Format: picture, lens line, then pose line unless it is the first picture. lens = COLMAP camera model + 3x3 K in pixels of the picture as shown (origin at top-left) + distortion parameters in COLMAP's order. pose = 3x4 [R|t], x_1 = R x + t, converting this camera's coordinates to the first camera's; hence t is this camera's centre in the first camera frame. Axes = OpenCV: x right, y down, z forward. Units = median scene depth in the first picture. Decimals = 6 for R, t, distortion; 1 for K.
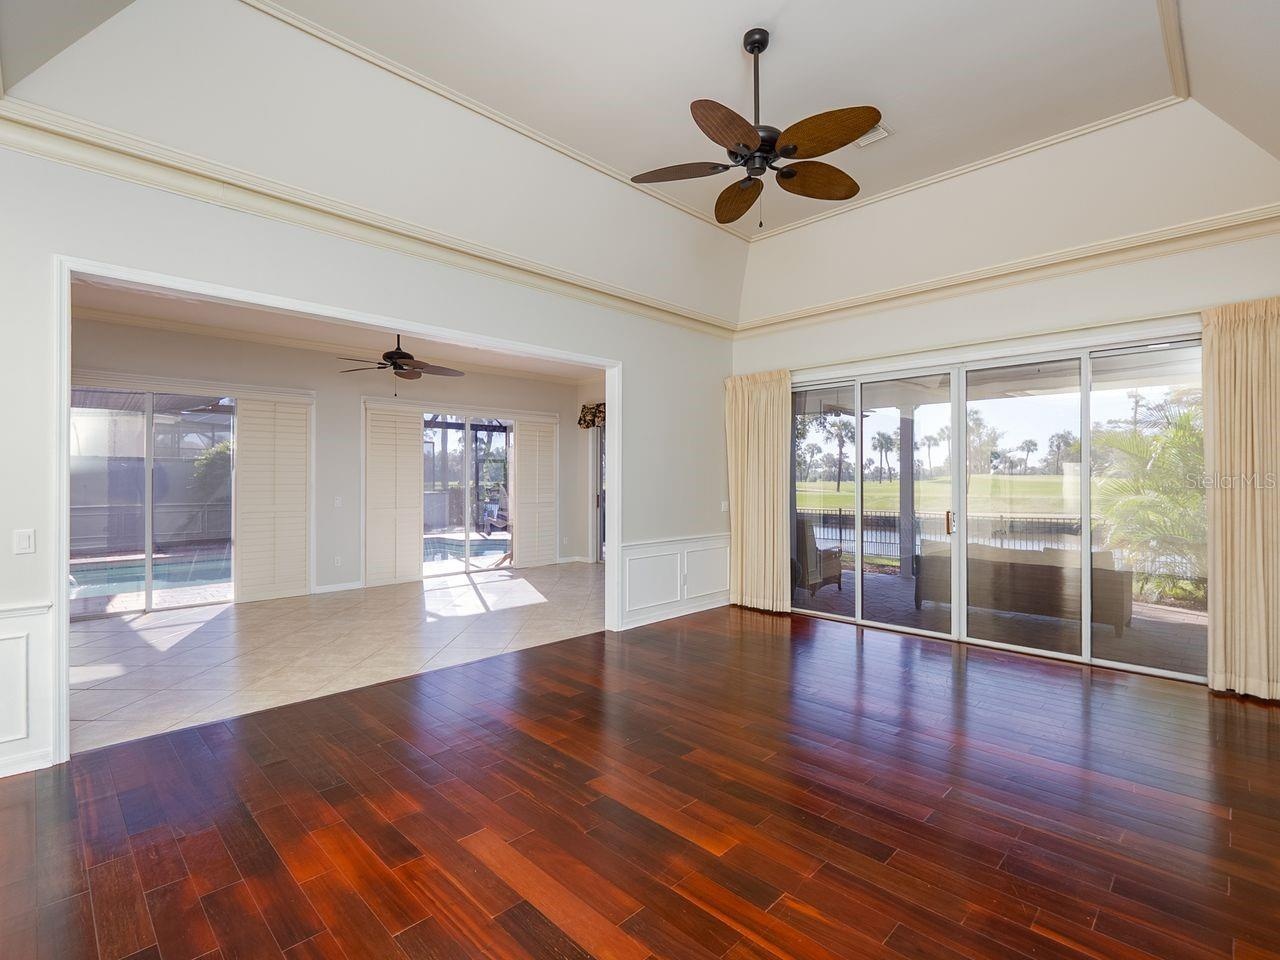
lens RADIAL K [[605.1, 0, 640.0], [0, 605.1, 480.0], [0, 0, 1]] dist [-0.001039, -0.000013]
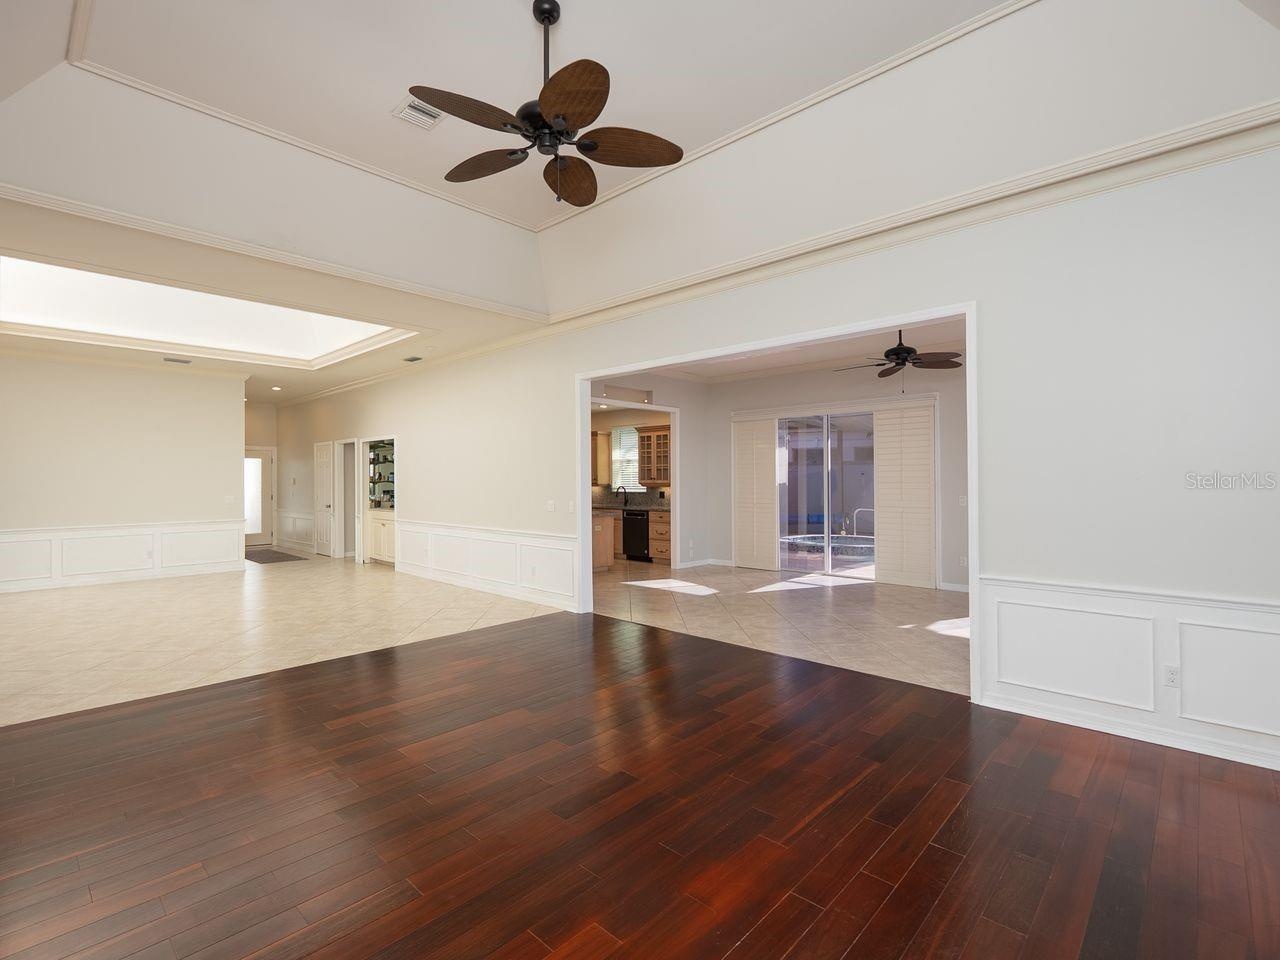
lens RADIAL K [[605.1, 0, 640.0], [0, 605.1, 480.0], [0, 0, 1]] dist [-0.001039, -0.000013]
pose [[0.026445, 0.003299, -0.999645, 0.772194], [0.002626, 0.999991, 0.003370, -0.004646], [0.999647, -0.002715, 0.026436, 0.765166]]
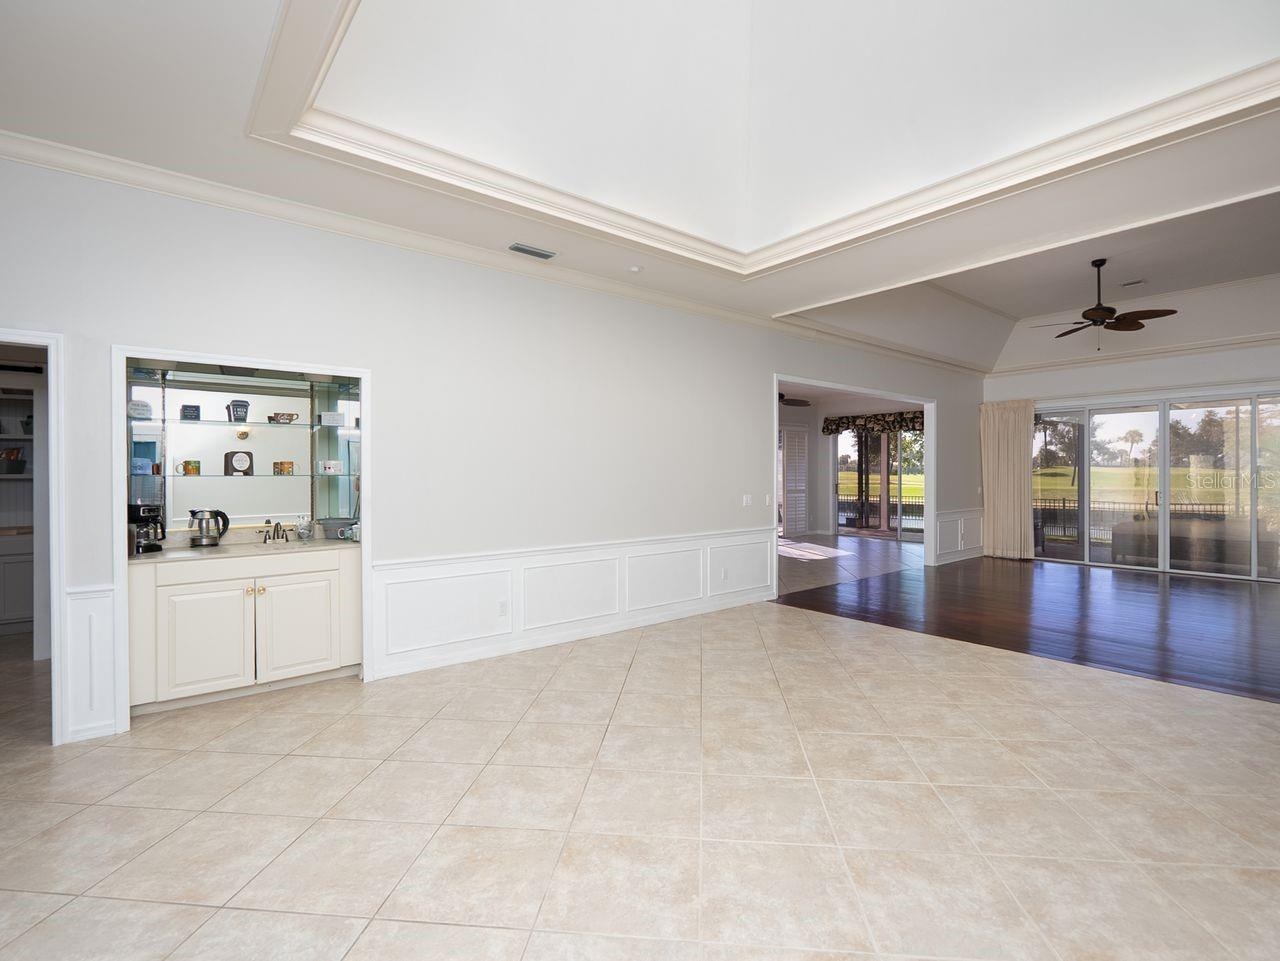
lens RADIAL K [[610.4, 0, 627.5], [0, 610.4, 478.4], [0, 0, 1]] dist [-0.001181, 0.000250]
pose [[0.993460, -0.002466, -0.114158, -0.542537], [0.003223, 0.999974, 0.006445, 0.002169], [0.114139, -0.006770, 0.993442, -0.585027]]
